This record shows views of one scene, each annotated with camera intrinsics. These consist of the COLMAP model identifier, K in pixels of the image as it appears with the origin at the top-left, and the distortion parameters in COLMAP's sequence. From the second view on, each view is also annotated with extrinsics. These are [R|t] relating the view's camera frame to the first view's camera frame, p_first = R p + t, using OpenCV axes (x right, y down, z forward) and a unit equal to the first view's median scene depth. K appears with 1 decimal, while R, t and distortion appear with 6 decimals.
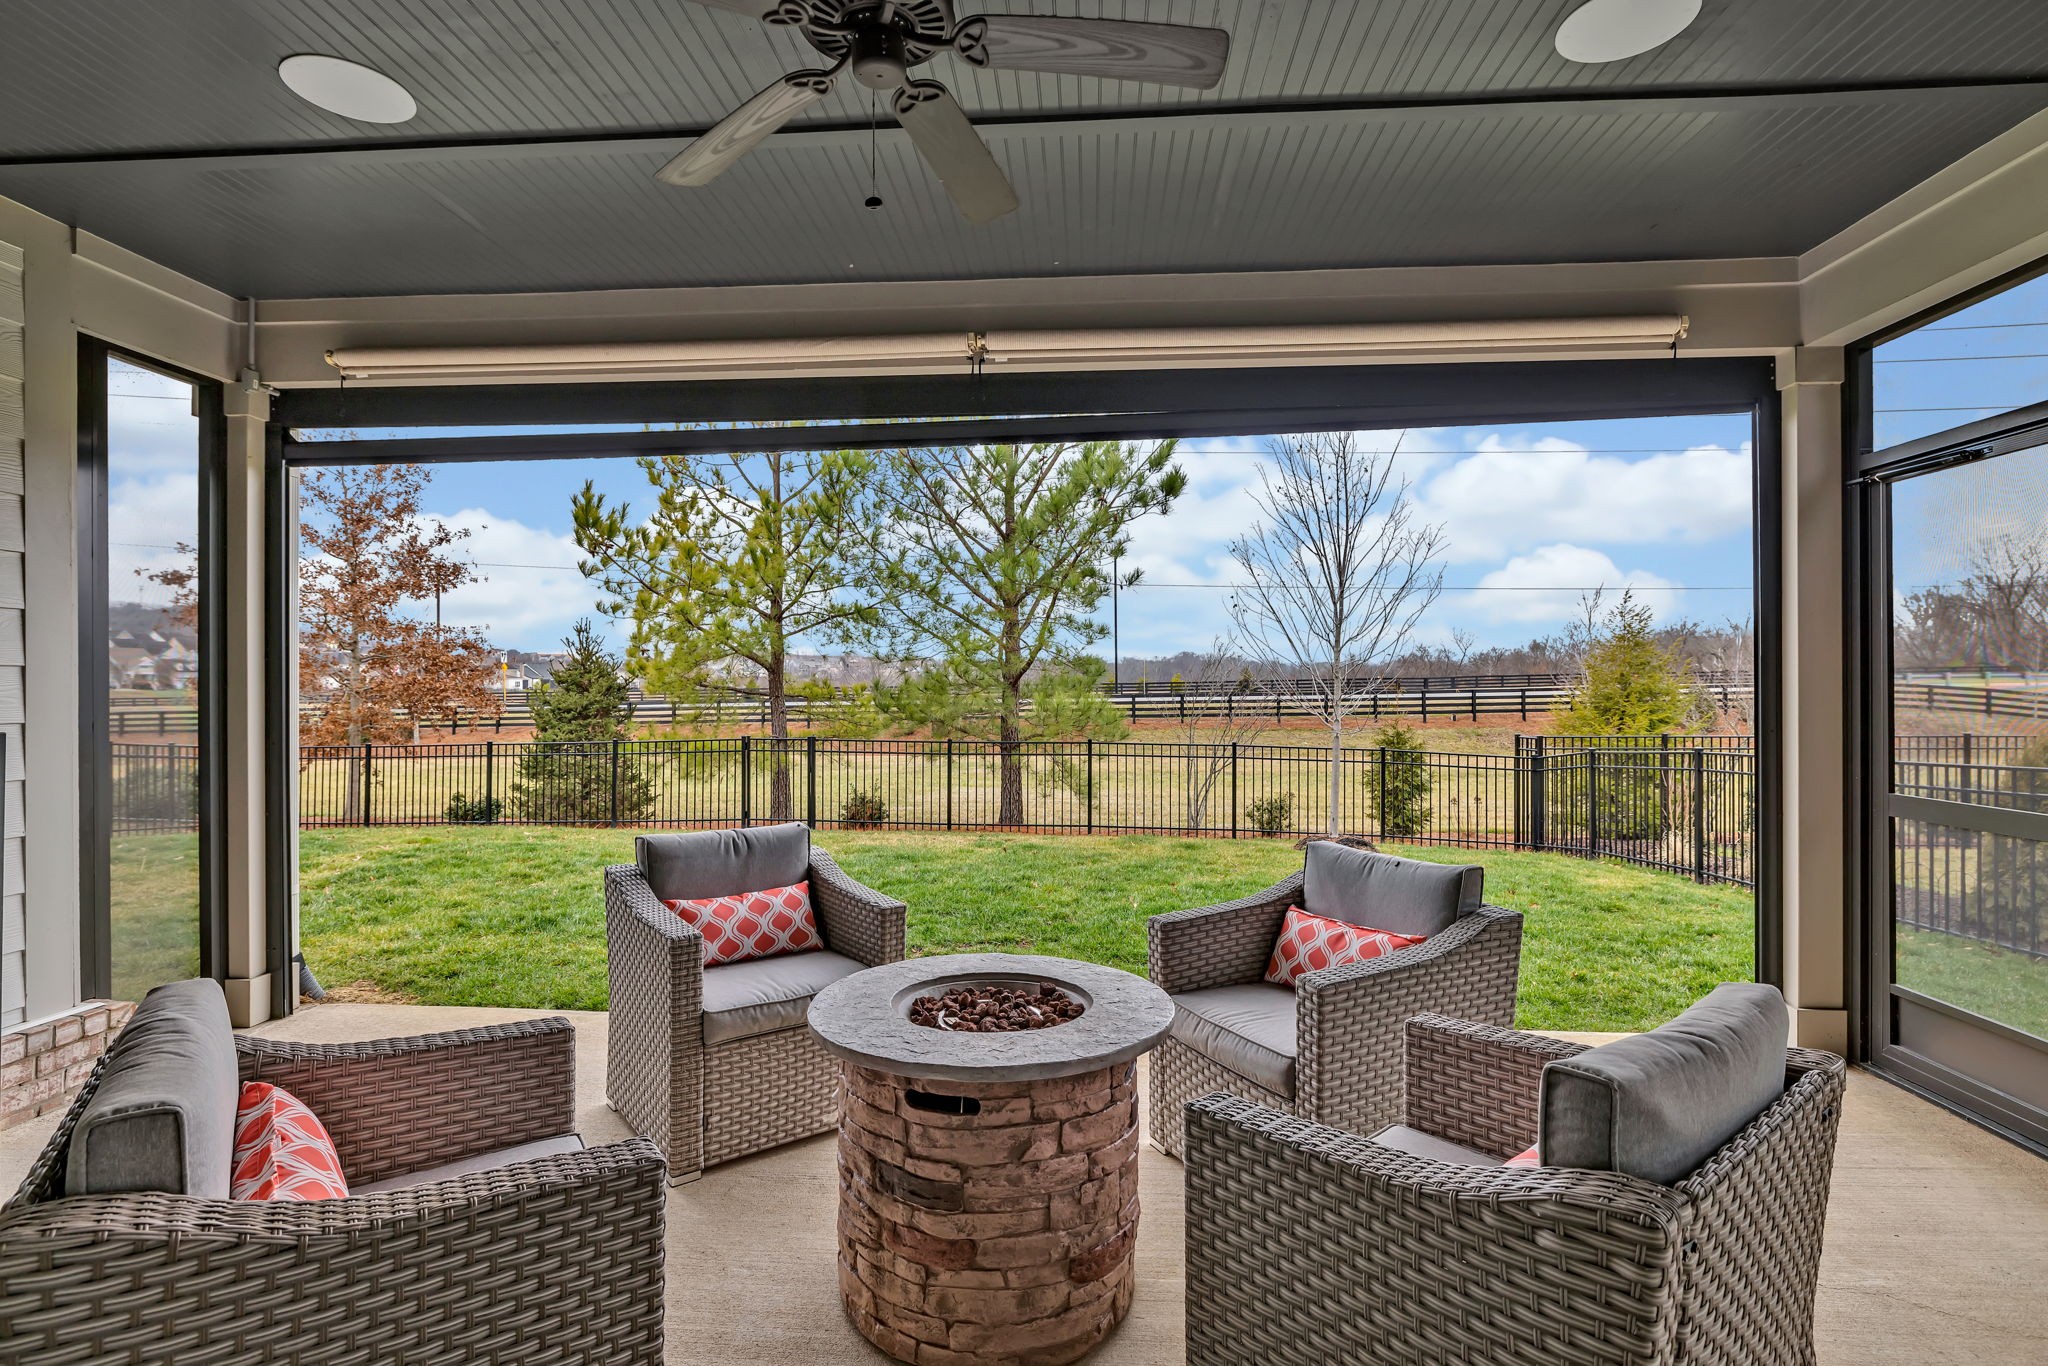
lens RADIAL K [[1009.0, 0, 1024.0], [0, 1009.0, 683.0], [0, 0, 1]] dist [0.003116, 0.000941]
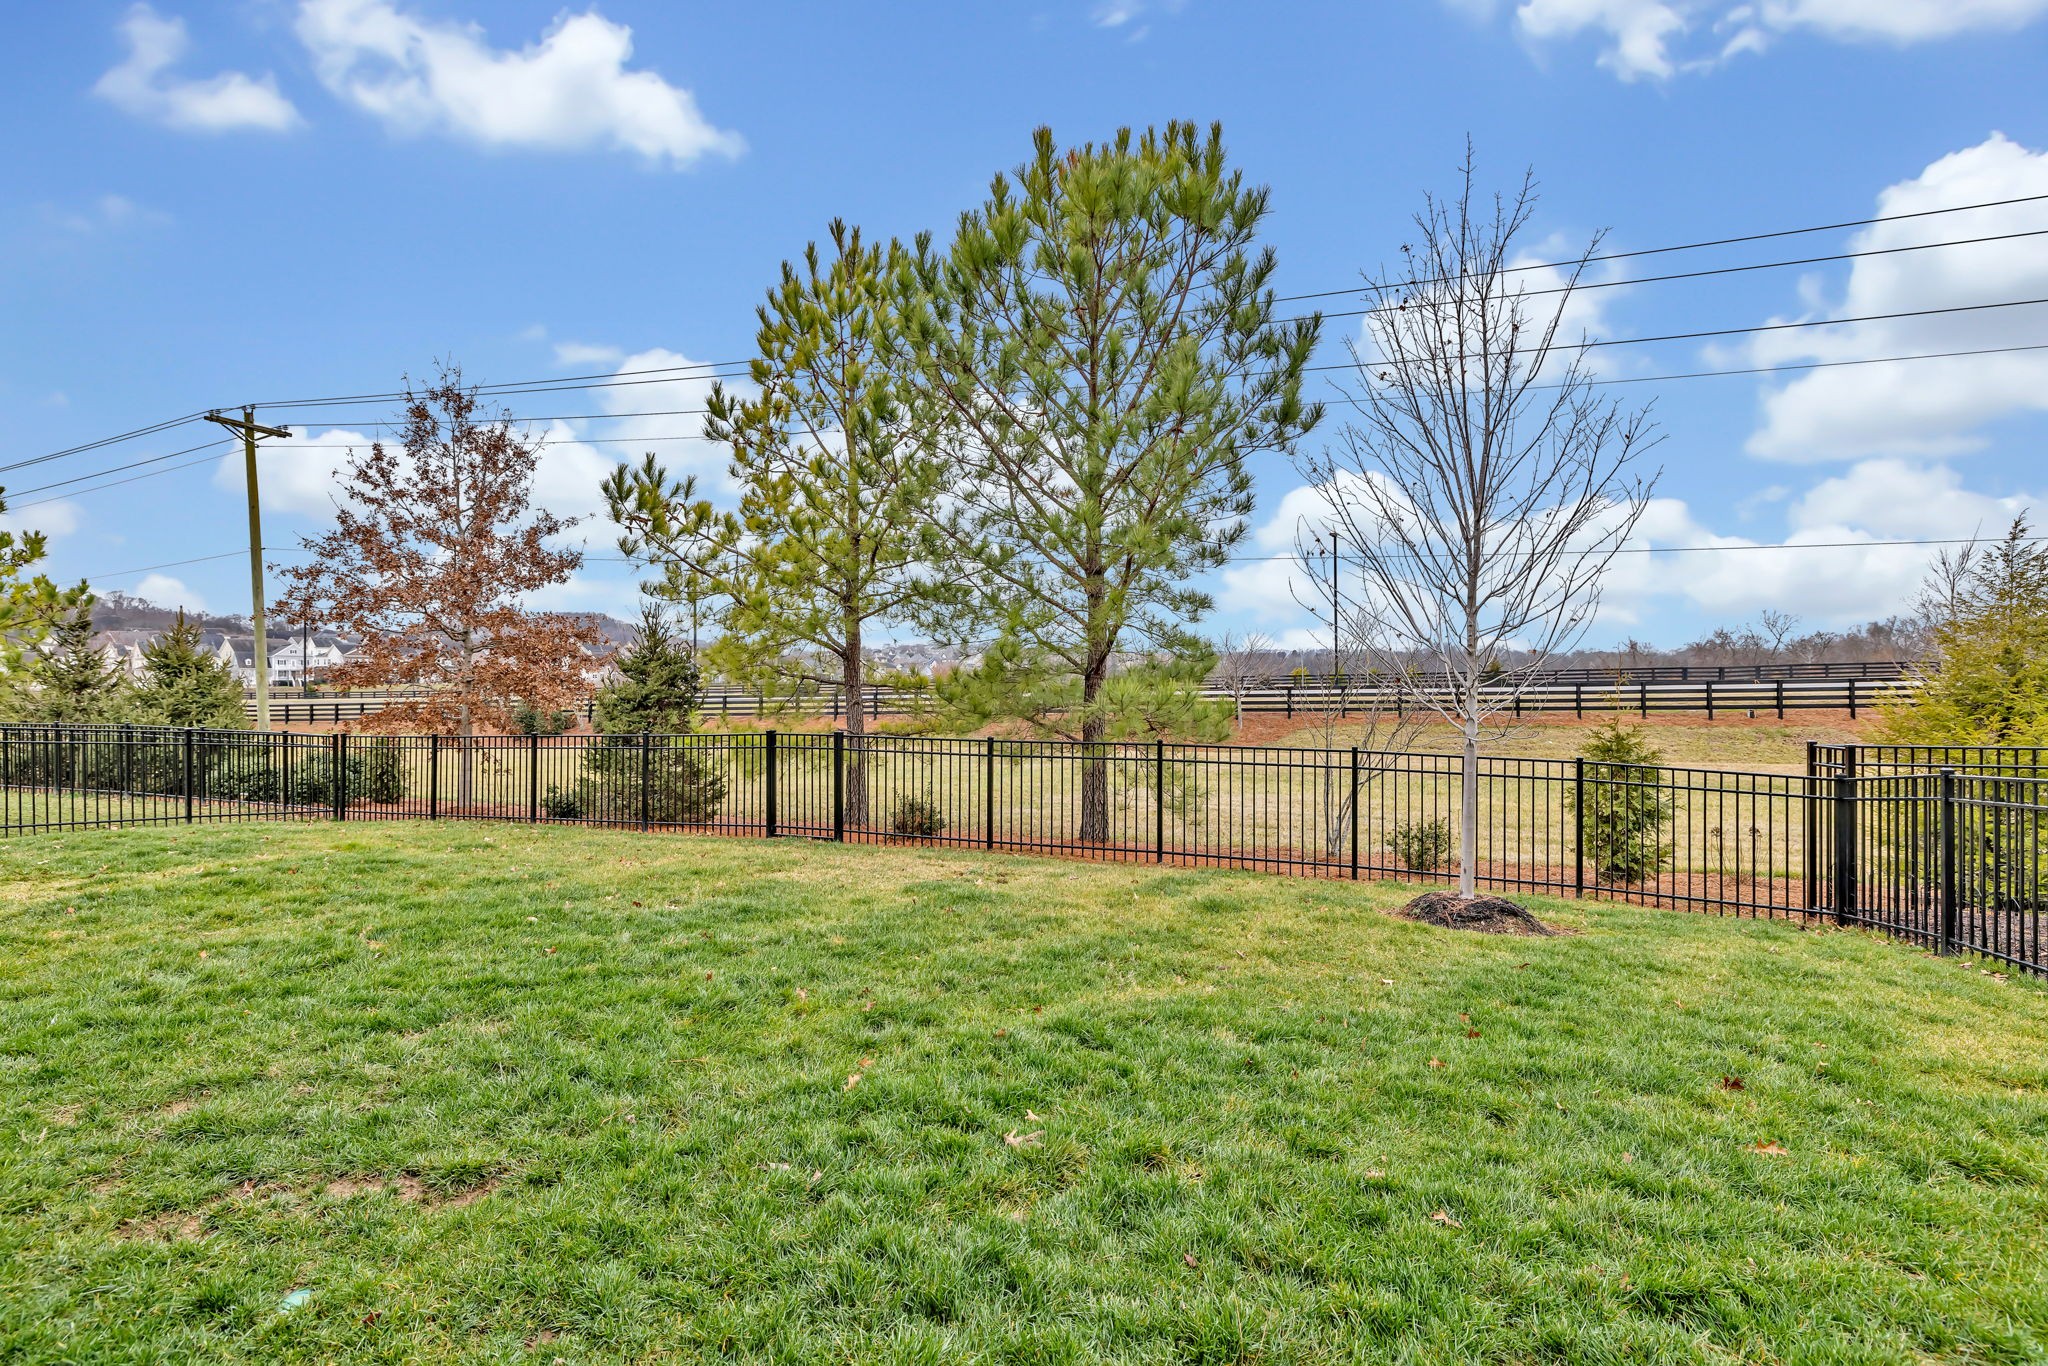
lens RADIAL K [[959.6, 0, 1024.0], [0, 959.6, 683.0], [0, 0, 1]] dist [-0.000561, -0.000044]
pose [[0.966342, -0.001009, -0.257259, 0.137494], [0.002724, 0.999976, 0.006309, 0.006535], [0.257247, -0.006797, 0.966322, 0.237265]]
